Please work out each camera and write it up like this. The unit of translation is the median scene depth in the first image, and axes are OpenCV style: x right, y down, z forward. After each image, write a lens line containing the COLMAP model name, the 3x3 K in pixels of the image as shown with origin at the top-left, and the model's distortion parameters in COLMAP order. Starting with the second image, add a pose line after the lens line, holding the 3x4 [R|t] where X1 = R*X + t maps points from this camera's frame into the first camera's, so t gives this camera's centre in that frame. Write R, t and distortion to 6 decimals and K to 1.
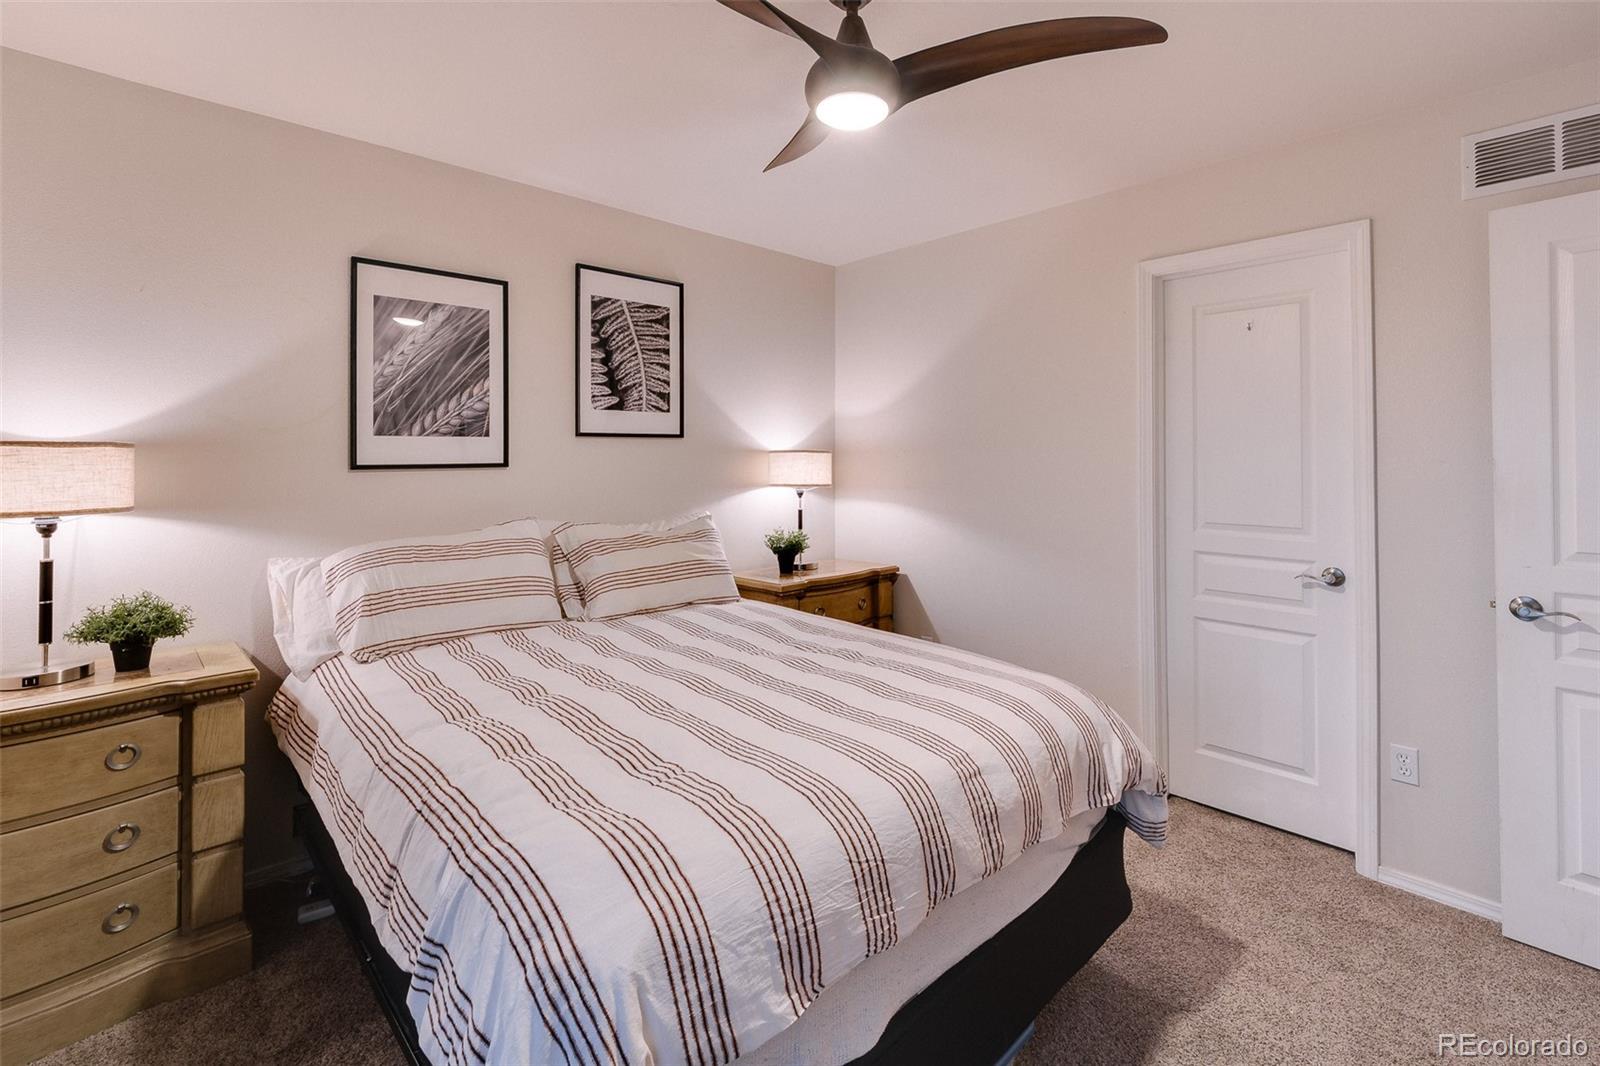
lens RADIAL K [[695.4, 0, 799.7], [0, 695.4, 445.5], [0, 0, 1]] dist [-0.000464, -0.000064]
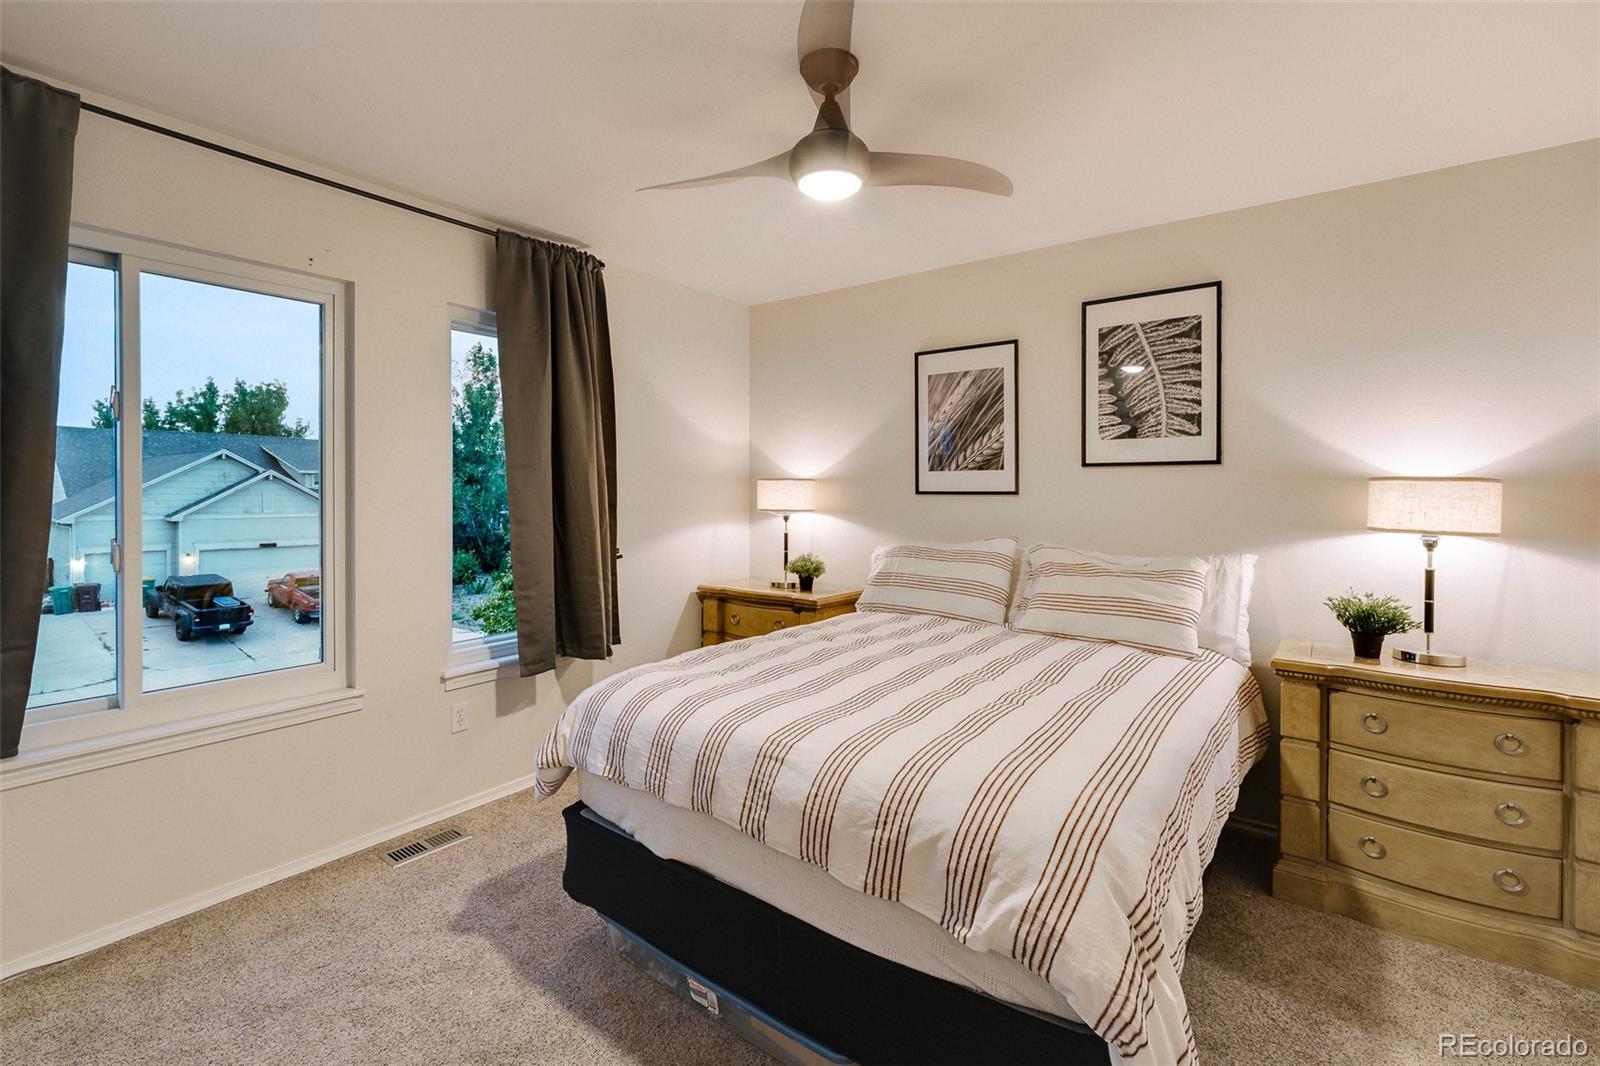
lens RADIAL K [[683.1, 0, 800.2], [0, 683.1, 490.6], [0, 0, 1]] dist [0.000049, -0.000052]
pose [[0.181163, 0.006869, -0.983429, 0.608702], [0.011393, 0.999894, 0.009083, 0.008307], [0.983387, -0.012850, 0.181065, 0.381088]]
